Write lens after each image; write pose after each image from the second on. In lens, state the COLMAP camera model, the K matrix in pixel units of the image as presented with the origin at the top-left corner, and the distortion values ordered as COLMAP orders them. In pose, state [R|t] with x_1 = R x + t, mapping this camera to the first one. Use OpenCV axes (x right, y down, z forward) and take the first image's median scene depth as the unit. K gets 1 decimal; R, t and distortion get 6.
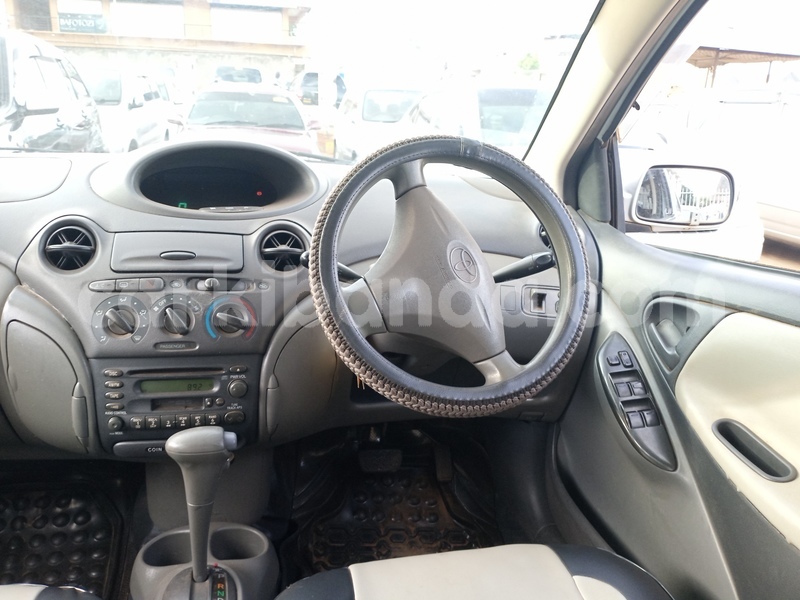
lens RADIAL K [[638.0, 0, 400.5], [0, 638.0, 297.2], [0, 0, 1]] dist [0.060289, -0.132604]
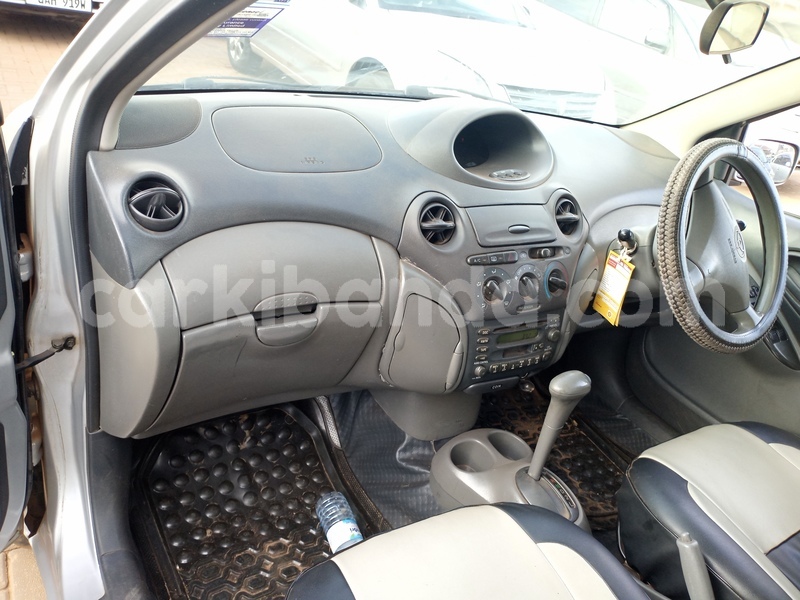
lens RADIAL K [[638.0, 0, 400.5], [0, 638.0, 297.2], [0, 0, 1]] dist [0.060289, -0.132604]
pose [[0.934556, -0.043935, 0.353093, -0.977004], [-0.043598, 0.970730, 0.236181, -0.213520], [-0.353134, -0.236119, 0.905287, -0.014285]]
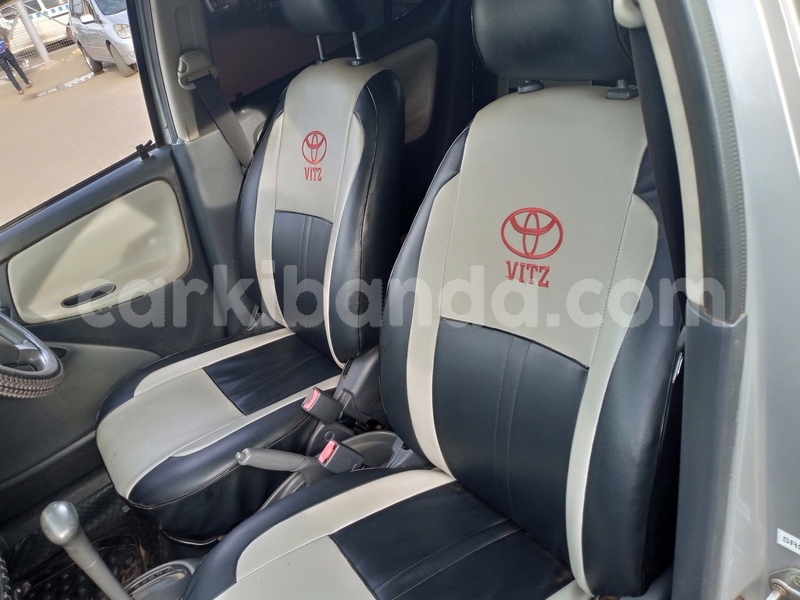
lens RADIAL K [[638.0, 0, 400.5], [0, 638.0, 297.2], [0, 0, 1]] dist [0.060289, -0.132604]
pose [[-0.380224, -0.435407, 0.815997, -1.167001], [0.478603, 0.662327, 0.576422, -0.362983], [-0.791435, 0.609708, -0.043446, 0.317762]]
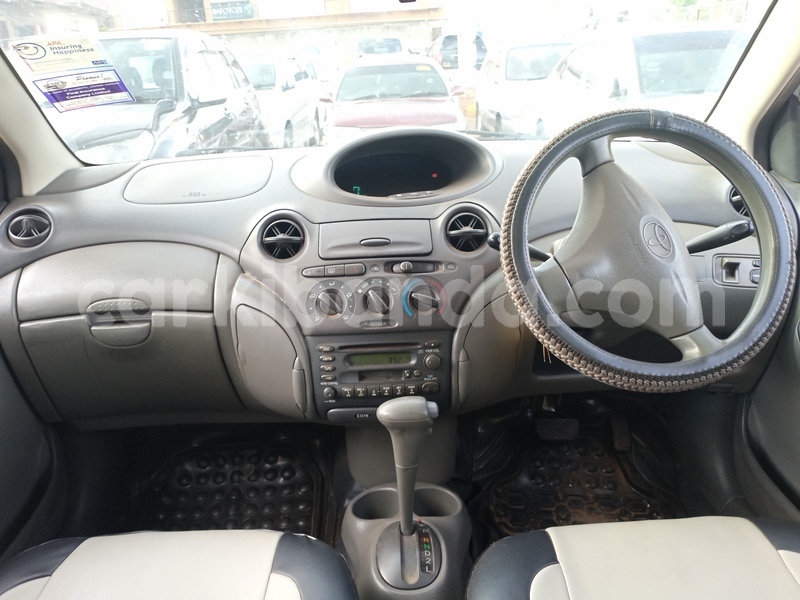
lens RADIAL K [[633.8, 0, 400.0], [0, 633.8, 297.1], [0, 0, 1]] dist [0.111900, -0.252943]
pose [[0.974770, -0.023474, -0.221973, -0.065812], [0.035939, 0.997985, 0.052286, -0.026030], [0.220299, -0.058944, 0.973650, -0.057763]]
